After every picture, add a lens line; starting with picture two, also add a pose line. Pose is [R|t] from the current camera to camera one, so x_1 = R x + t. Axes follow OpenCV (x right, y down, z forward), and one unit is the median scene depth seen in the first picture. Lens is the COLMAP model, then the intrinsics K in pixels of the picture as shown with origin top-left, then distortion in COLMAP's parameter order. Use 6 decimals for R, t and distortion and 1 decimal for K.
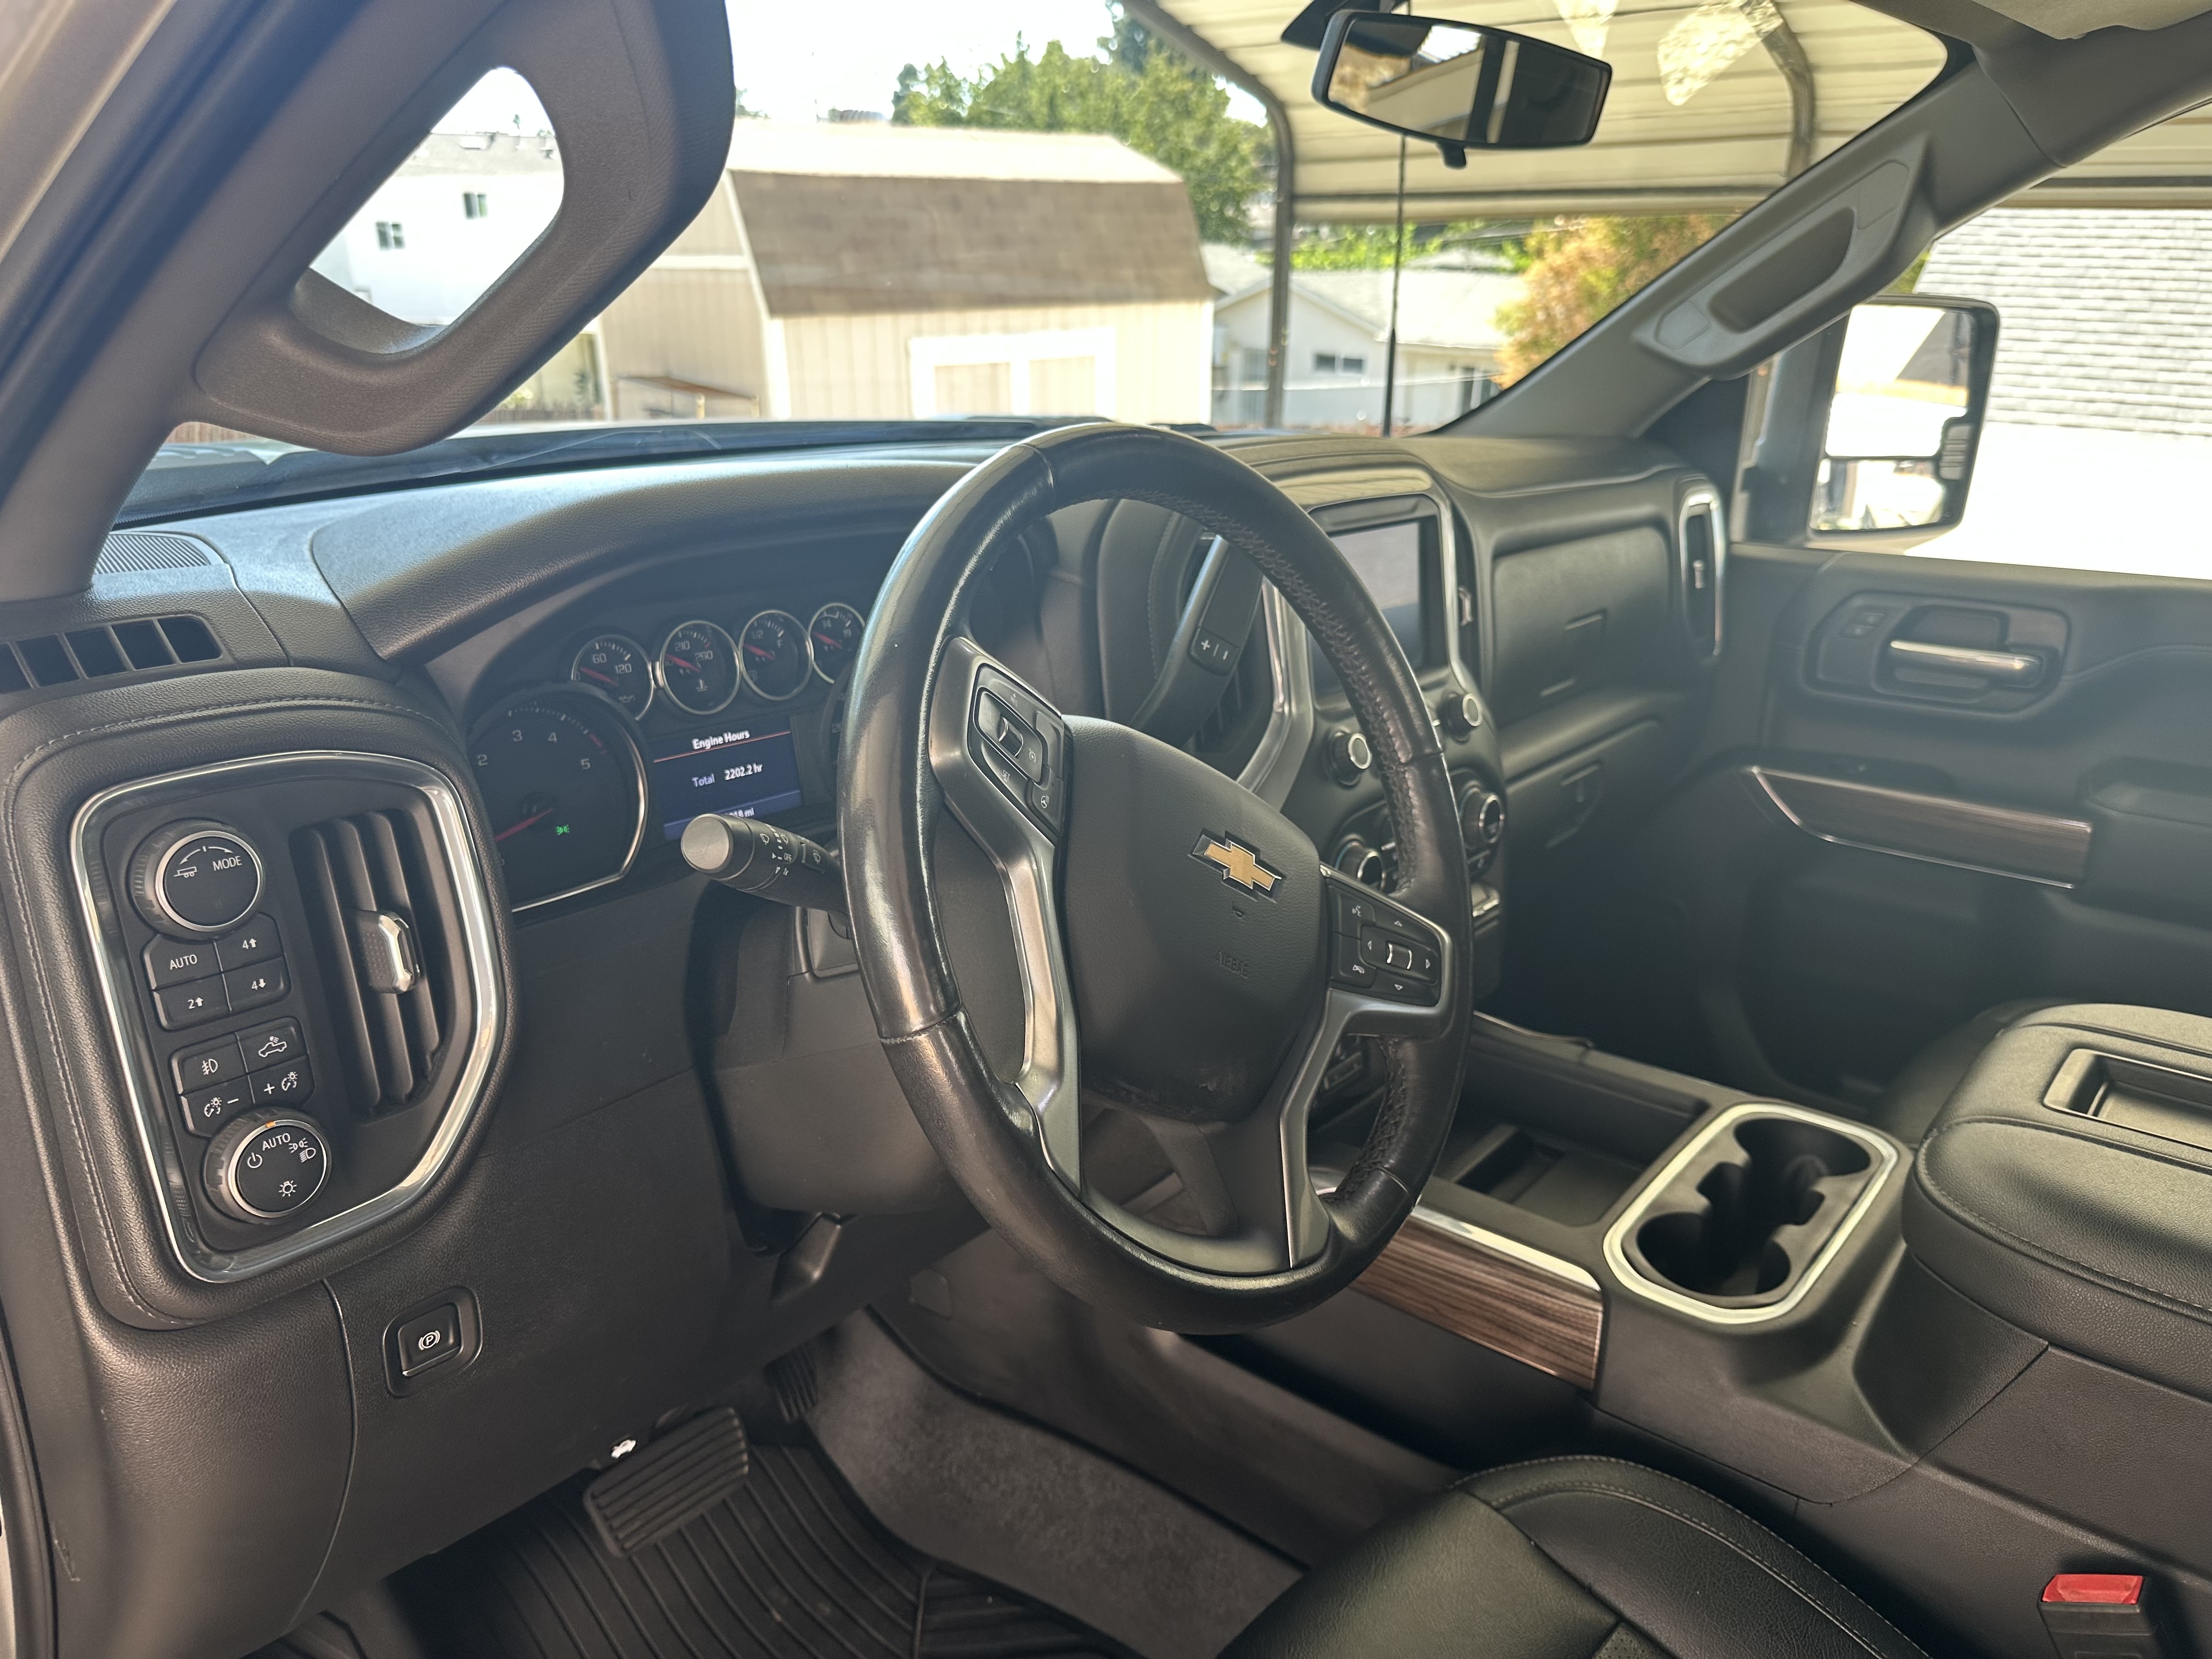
lens RADIAL K [[1611.5, 0, 1106.0], [0, 1611.5, 829.5], [0, 0, 1]] dist [0.003965, 0.003423]
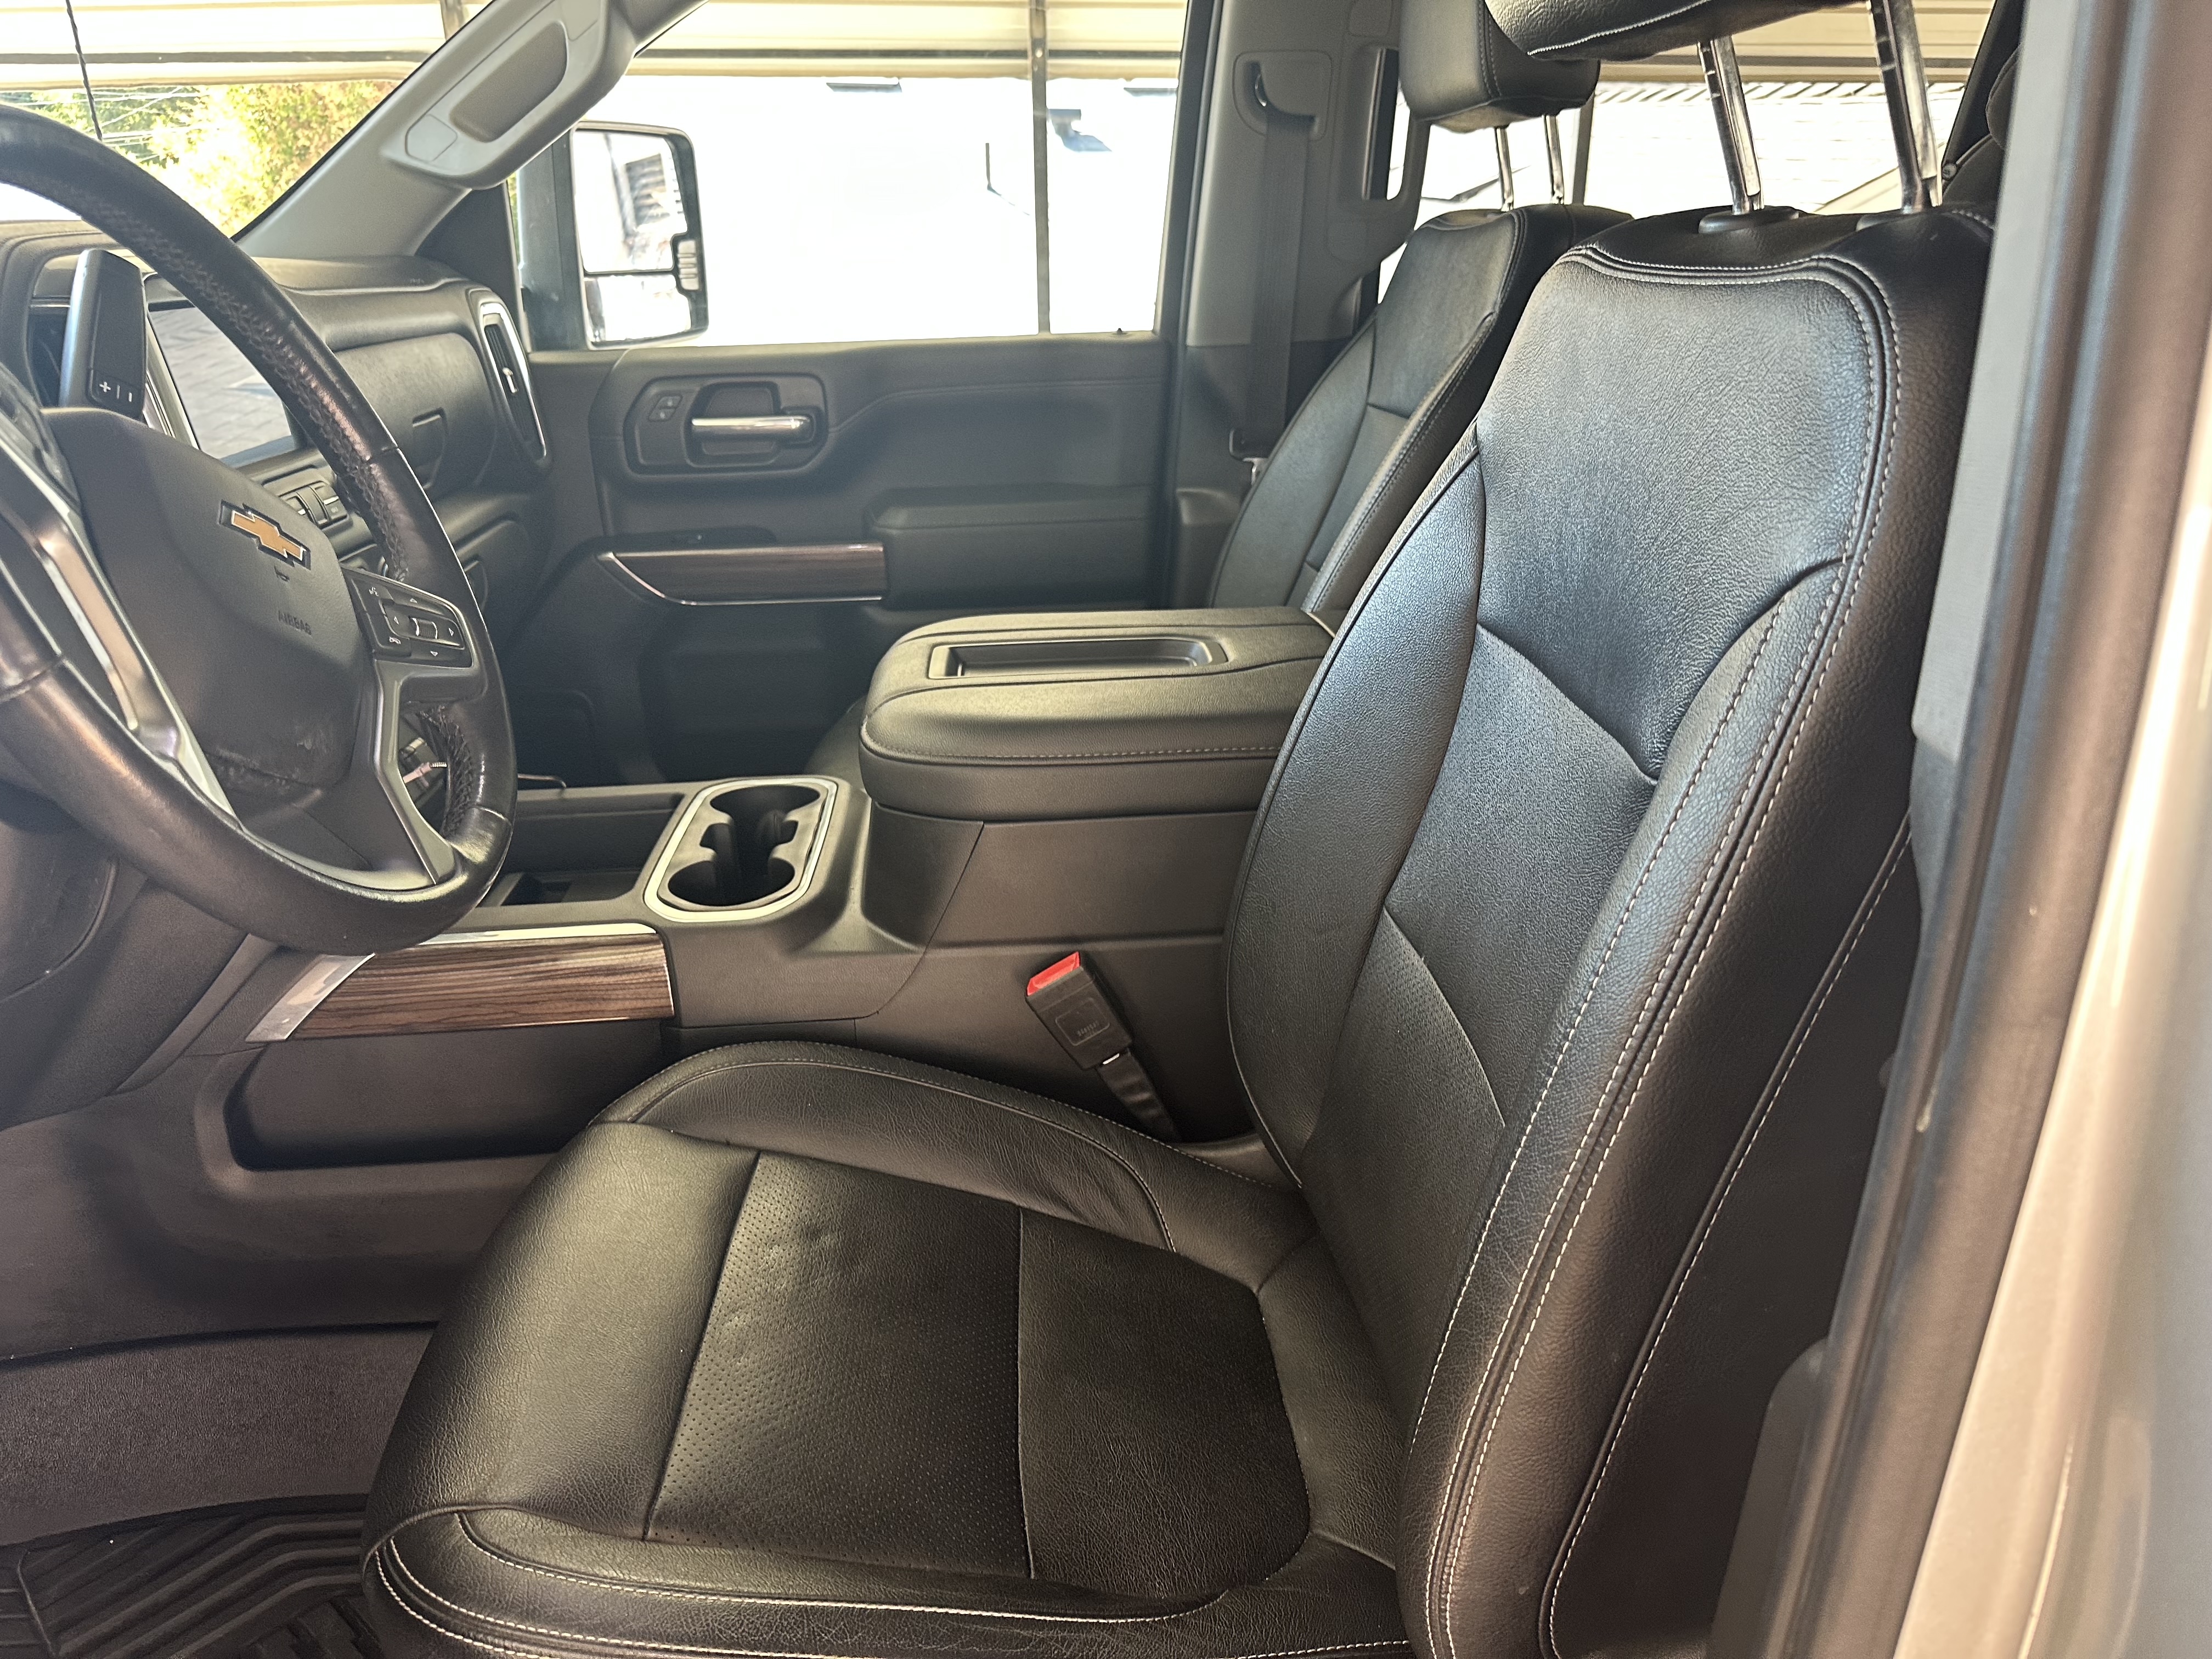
lens RADIAL K [[1650.5, 0, 1106.0], [0, 1650.5, 829.5], [0, 0, 1]] dist [-0.011688, -0.005078]
pose [[0.736869, -0.264170, 0.622284, -0.105519], [0.238006, 0.962932, 0.126950, 0.092785], [-0.632754, 0.054562, 0.772429, -0.065872]]
